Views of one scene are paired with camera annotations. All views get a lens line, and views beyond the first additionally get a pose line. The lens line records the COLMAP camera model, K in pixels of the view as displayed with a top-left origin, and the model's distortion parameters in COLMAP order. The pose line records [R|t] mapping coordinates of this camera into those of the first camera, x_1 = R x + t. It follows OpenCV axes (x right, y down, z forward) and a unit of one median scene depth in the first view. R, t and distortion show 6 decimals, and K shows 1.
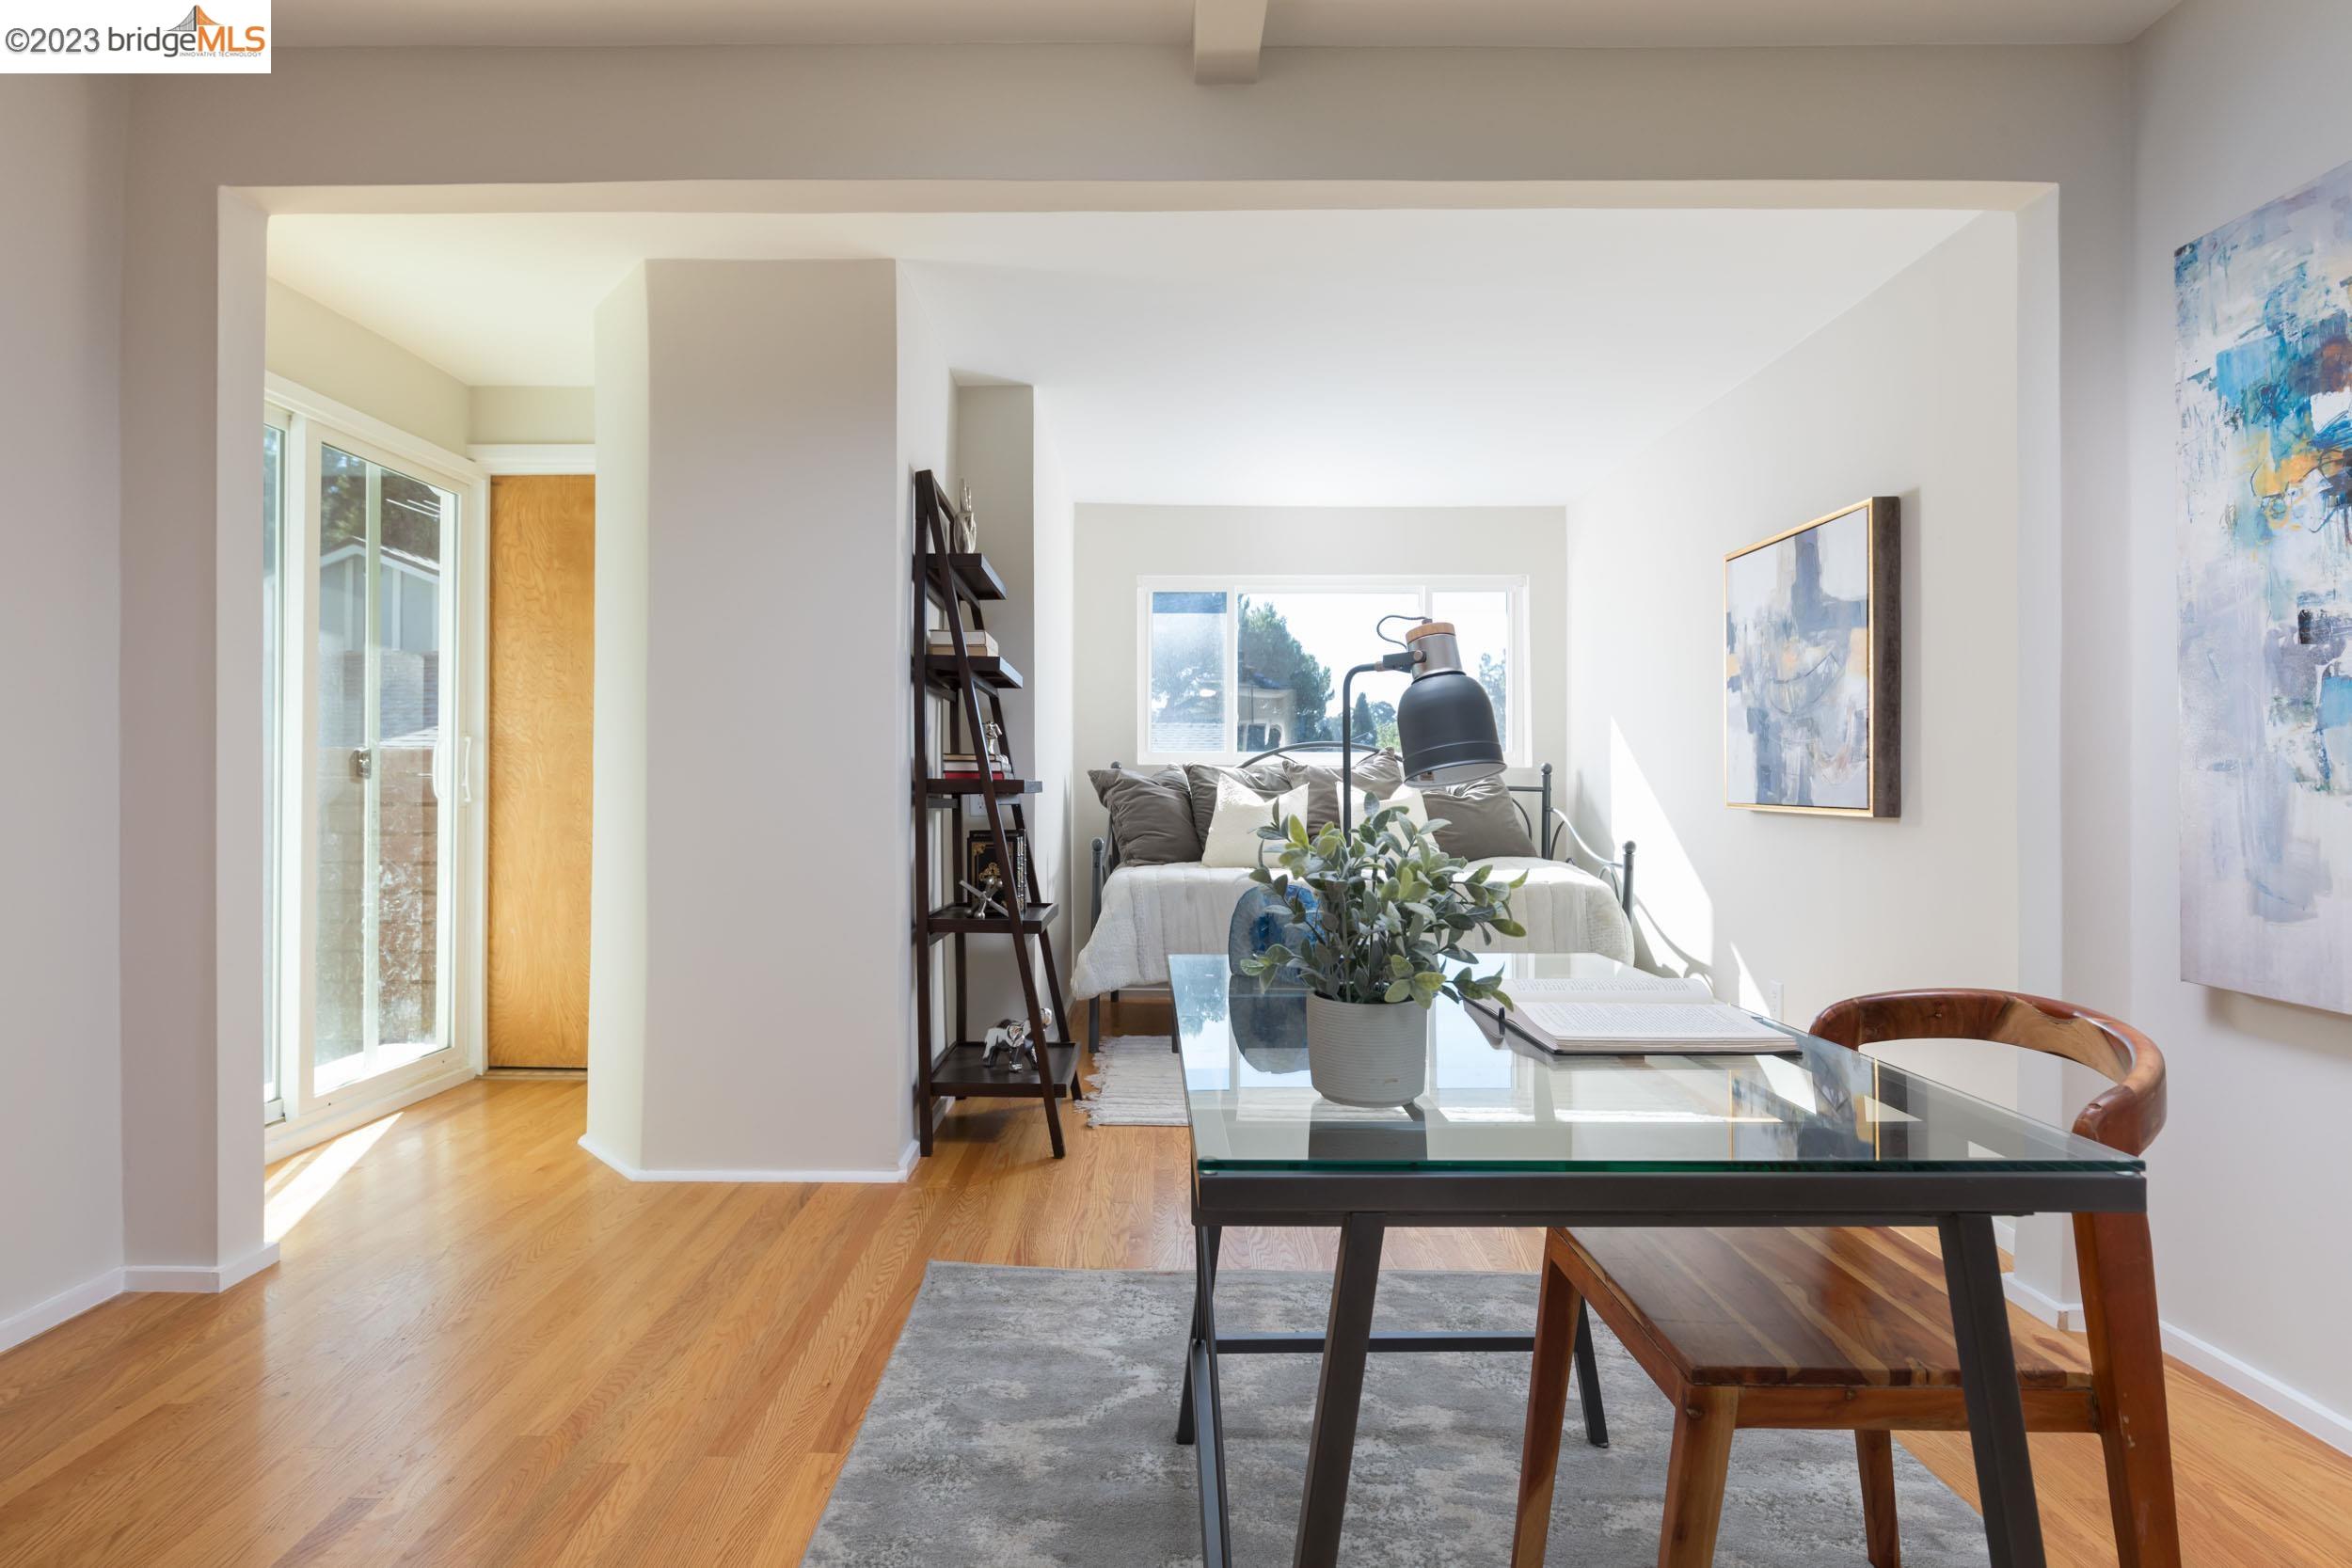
lens RADIAL K [[1202.3, 0, 1170.9], [0, 1202.3, 772.2], [0, 0, 1]] dist [-0.002725, 0.001623]
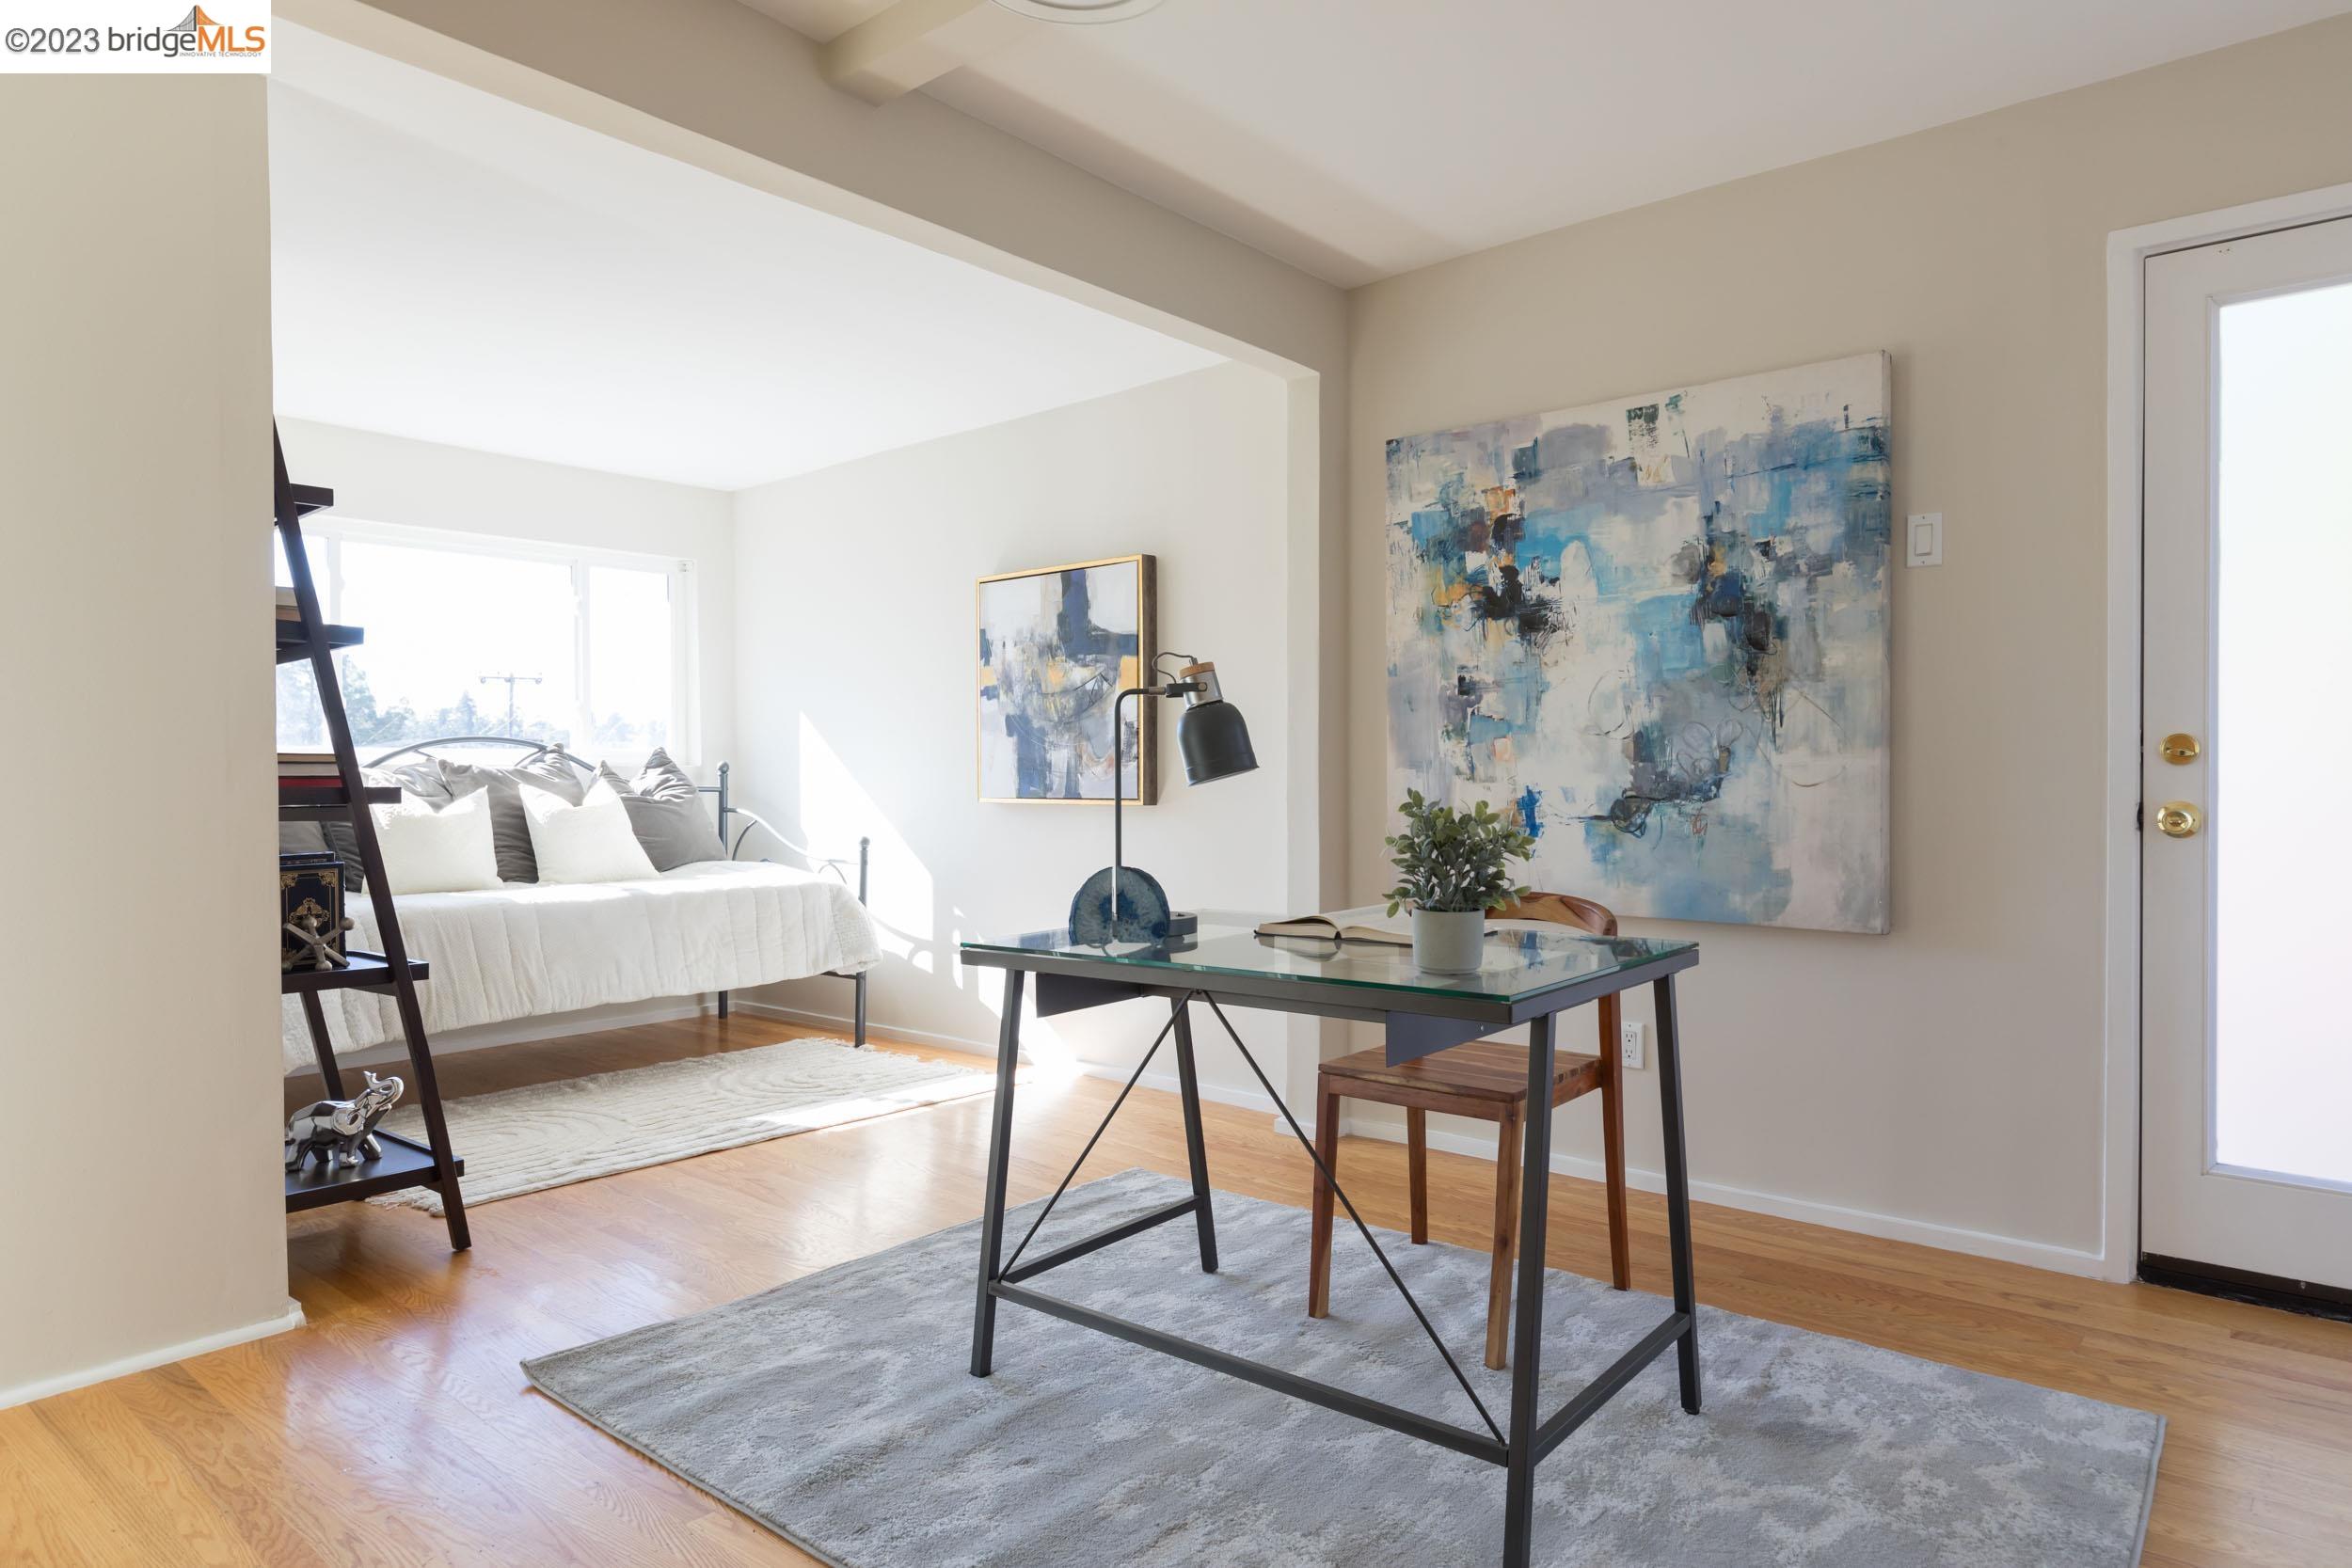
lens RADIAL K [[1410.7, 0, 1182.4], [0, 1410.7, 793.8], [0, 0, 1]] dist [0.008964, -0.005053]
pose [[0.632482, -0.020966, 0.774291, -0.809947], [0.006260, 0.999739, 0.021957, -0.011081], [-0.774550, -0.009040, 0.632448, 0.025648]]
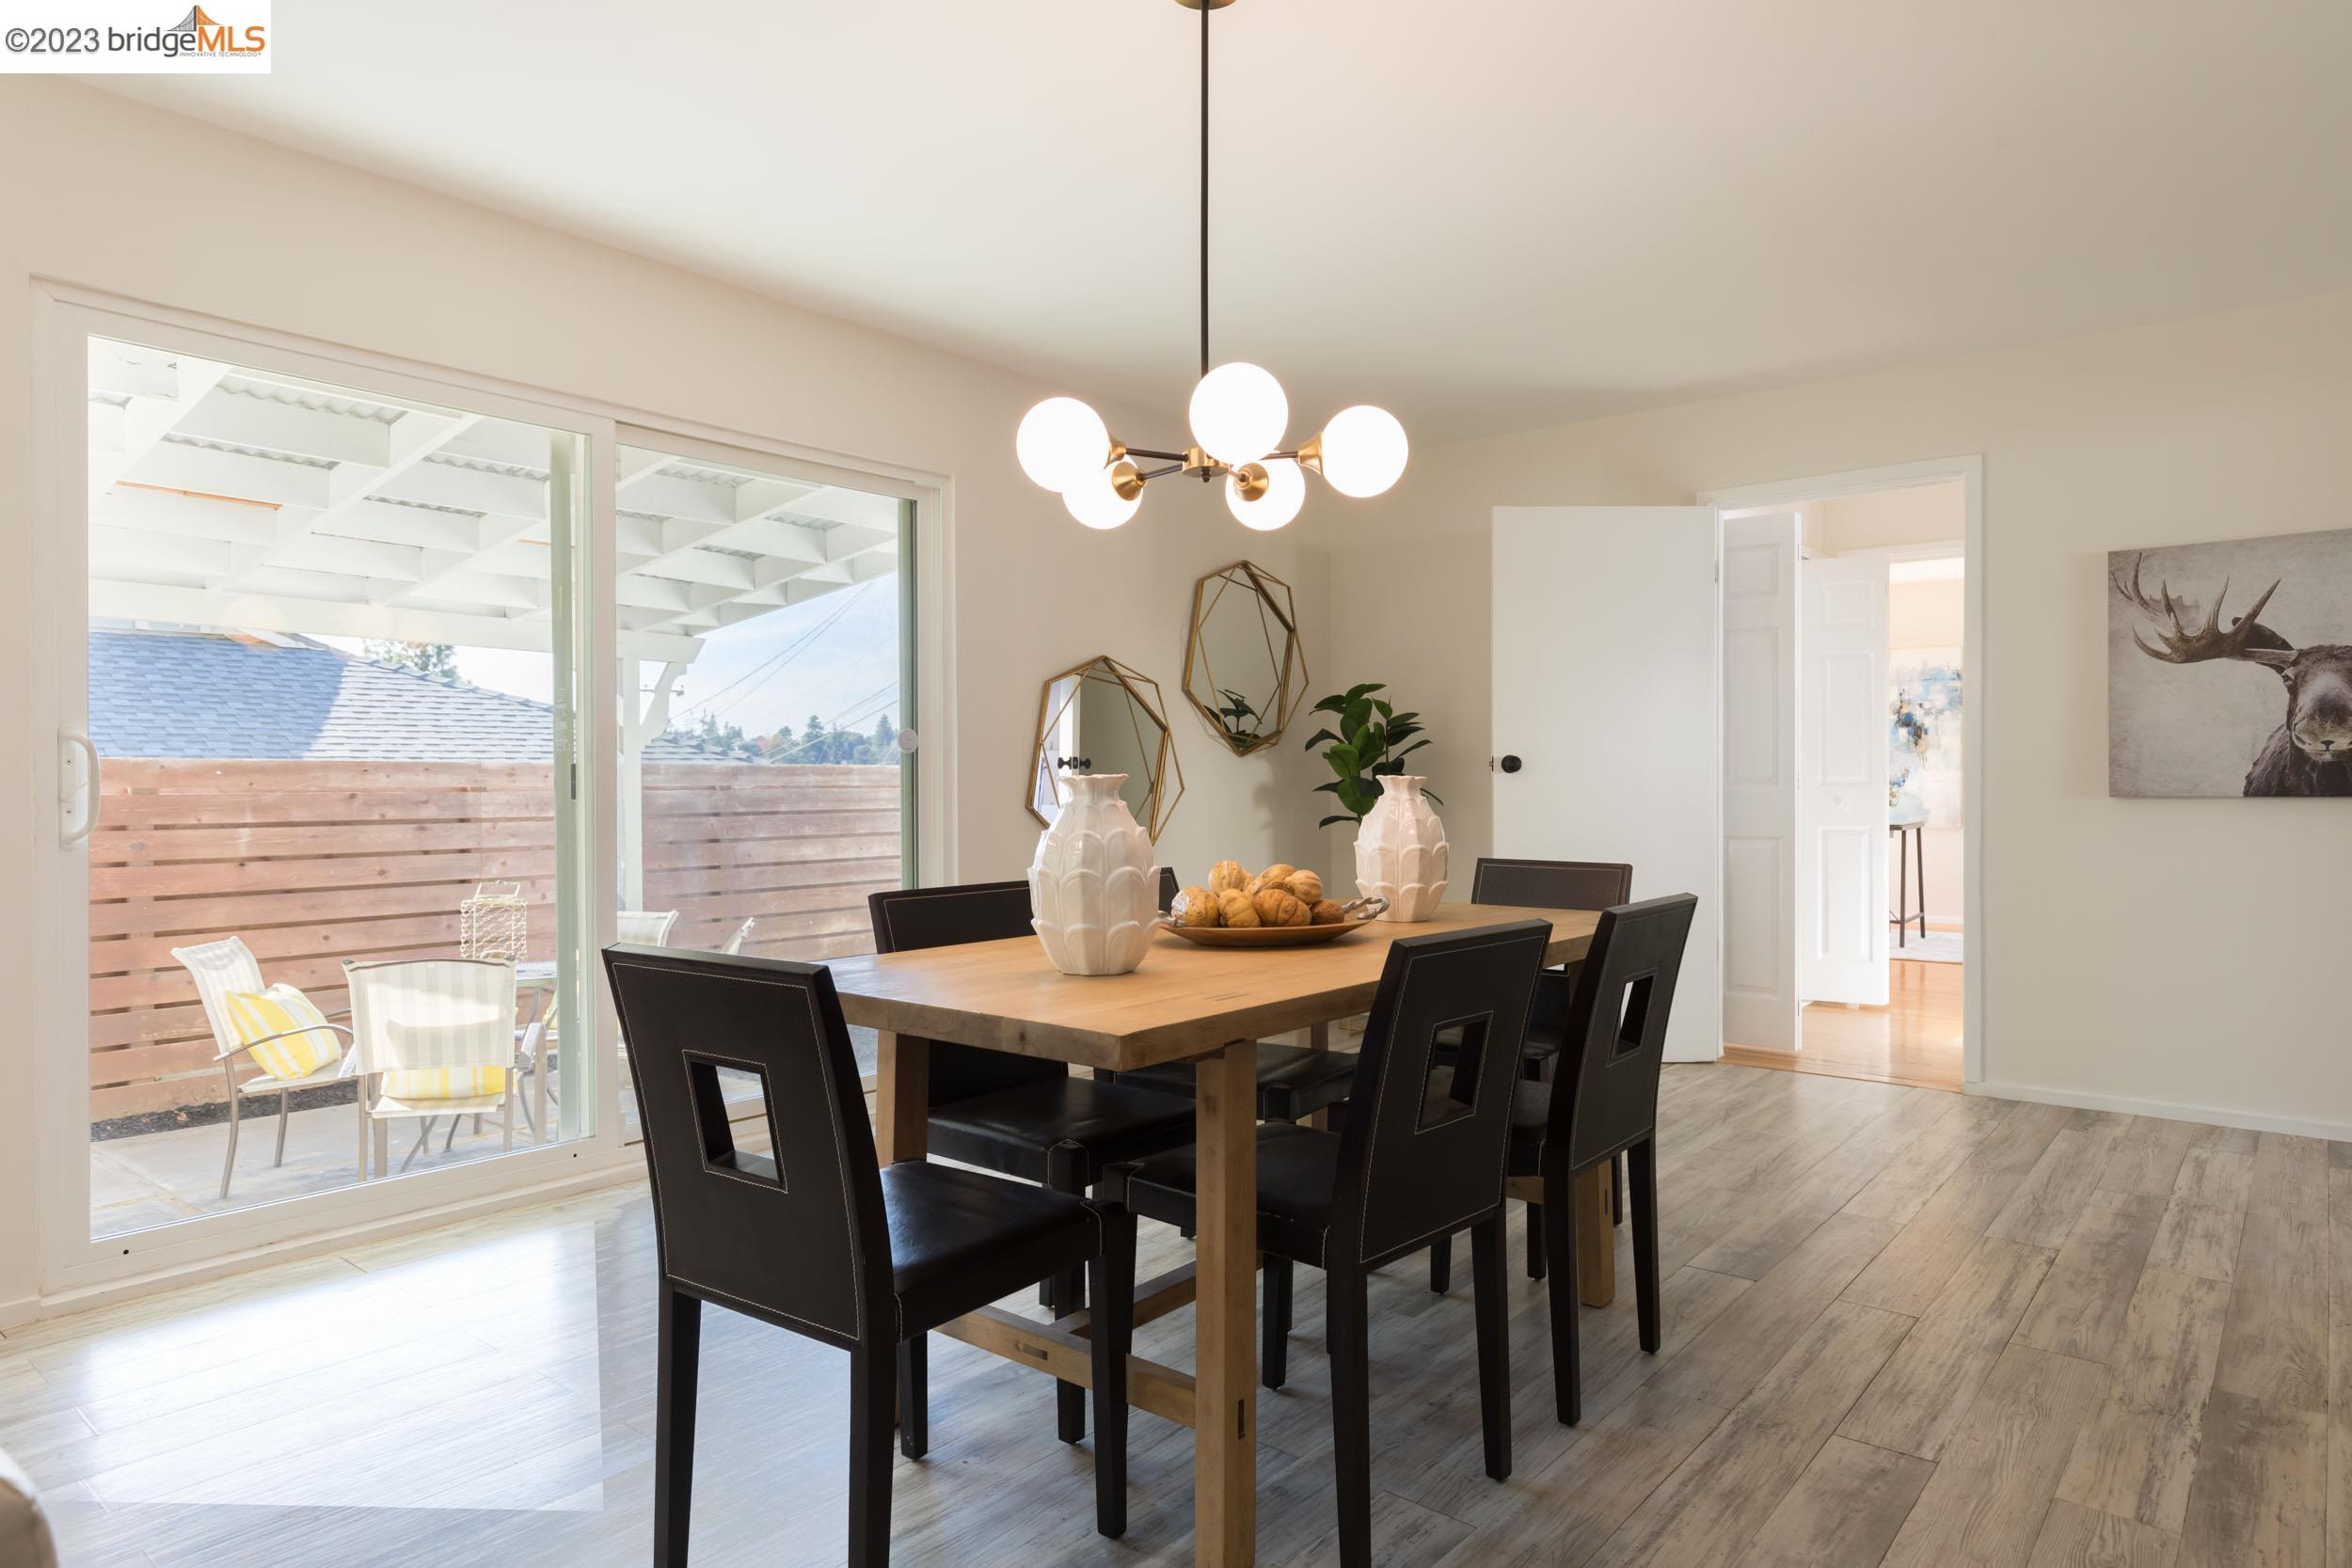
lens RADIAL K [[1346.3, 0, 1182.1], [0, 1346.3, 786.7], [0, 0, 1]] dist [0.000931, -0.002380]
pose [[0.633962, -0.018823, 0.773135, -4.581789], [0.005354, 0.999787, 0.019951, -0.073923], [-0.773346, -0.008509, 0.633927, -0.482434]]
